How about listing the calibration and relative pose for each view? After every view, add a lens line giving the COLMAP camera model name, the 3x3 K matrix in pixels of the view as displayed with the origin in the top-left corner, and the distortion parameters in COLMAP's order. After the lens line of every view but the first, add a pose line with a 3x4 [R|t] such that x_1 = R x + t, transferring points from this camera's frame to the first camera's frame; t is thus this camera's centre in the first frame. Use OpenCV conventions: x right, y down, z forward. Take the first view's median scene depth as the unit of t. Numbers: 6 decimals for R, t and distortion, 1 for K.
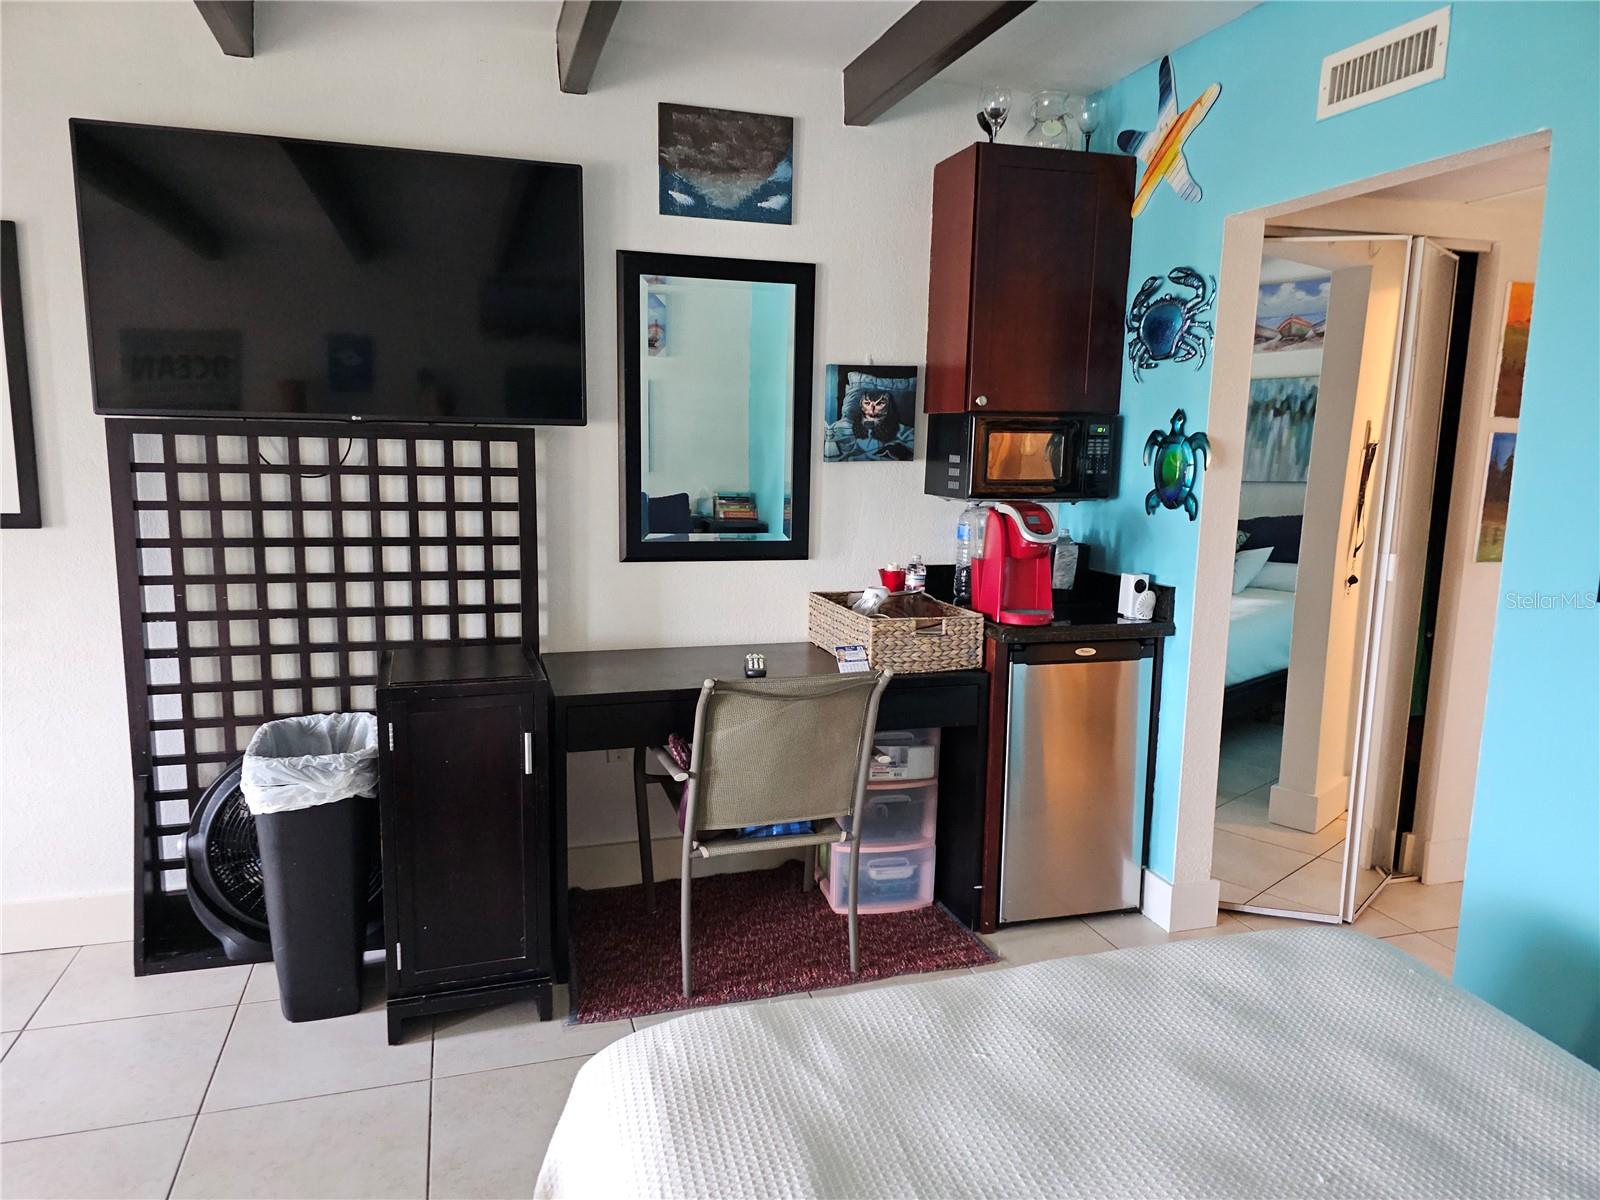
lens RADIAL K [[1057.0, 0, 802.1], [0, 1057.0, 598.5], [0, 0, 1]] dist [0.050893, -0.047948]
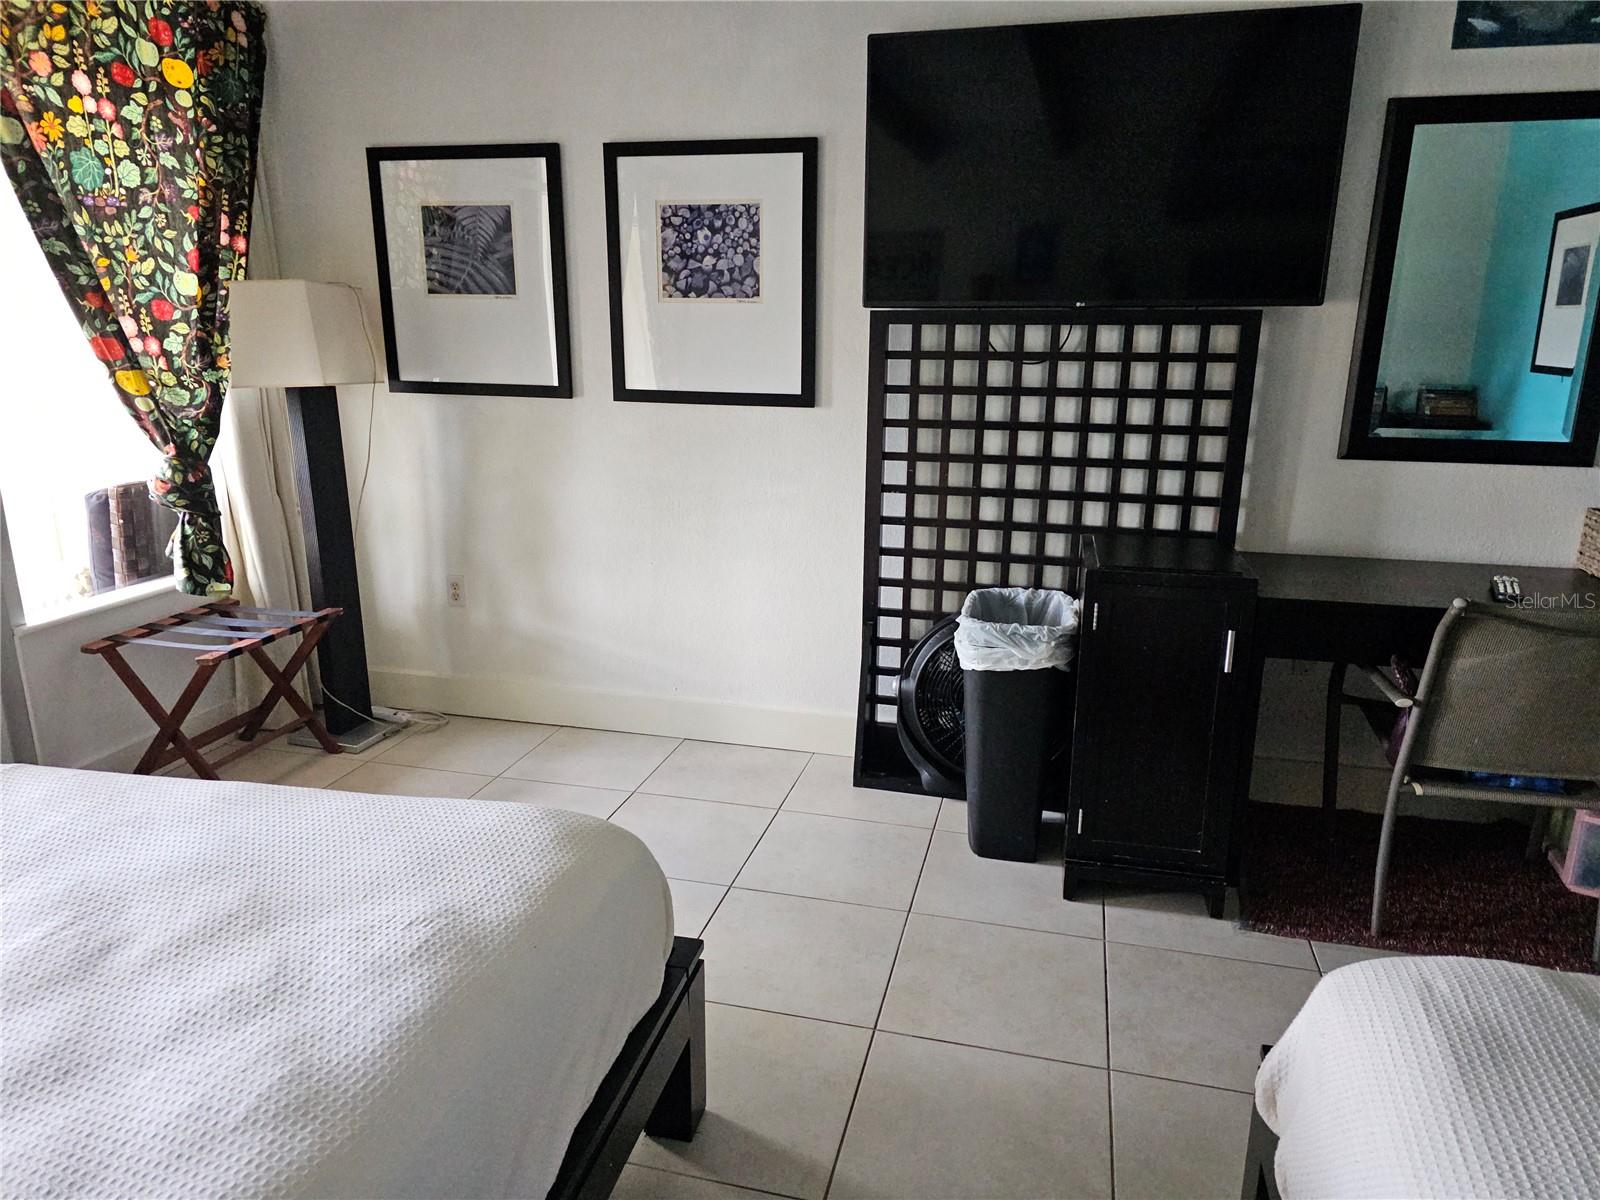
lens RADIAL K [[1057.0, 0, 787.7], [0, 1057.0, 606.5], [0, 0, 1]] dist [0.050893, -0.047948]
pose [[0.851619, 0.121306, -0.509932, -0.101051], [-0.067339, 0.990110, 0.123074, 0.010804], [0.519818, -0.070474, 0.851365, -0.035535]]
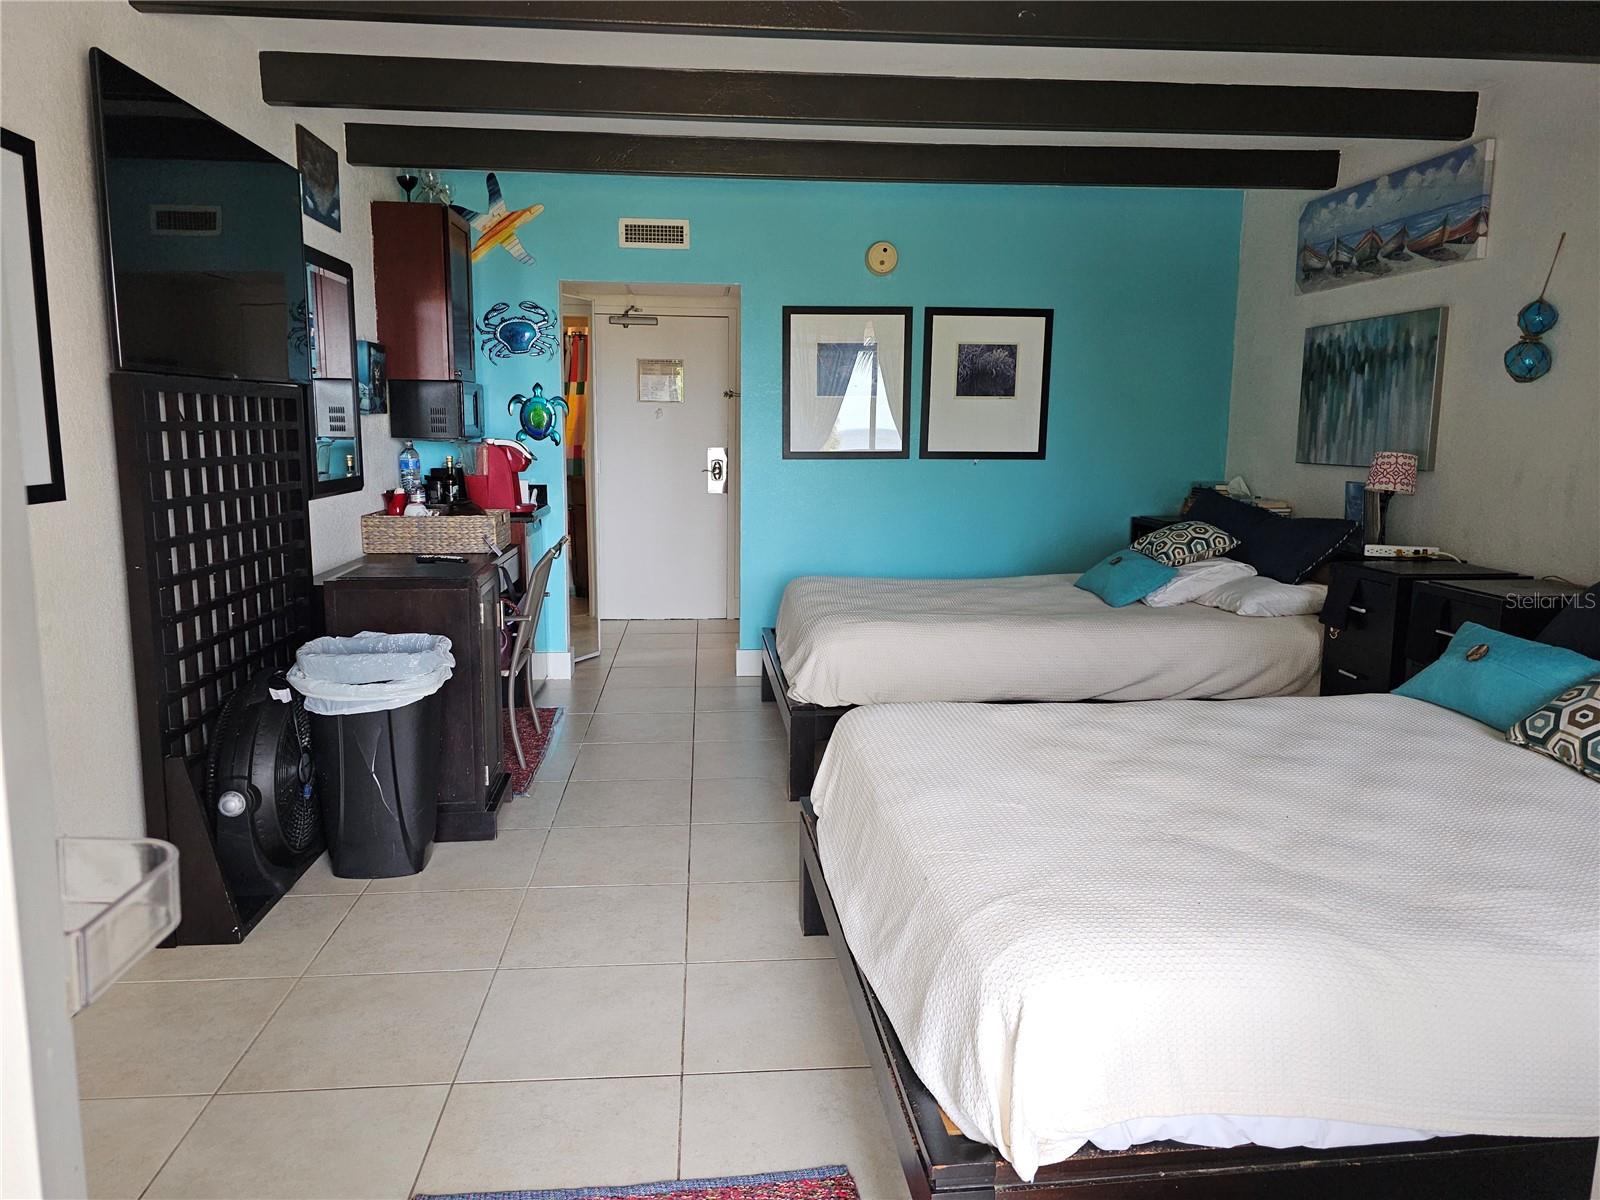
lens RADIAL K [[1057.0, 0, 800.4], [0, 1057.0, 583.6], [0, 0, 1]] dist [0.050893, -0.047948]
pose [[0.202083, -0.163500, 0.965624, -1.392130], [0.146102, 0.979966, 0.135353, -0.029126], [-0.968409, 0.113727, 0.221922, 0.244199]]
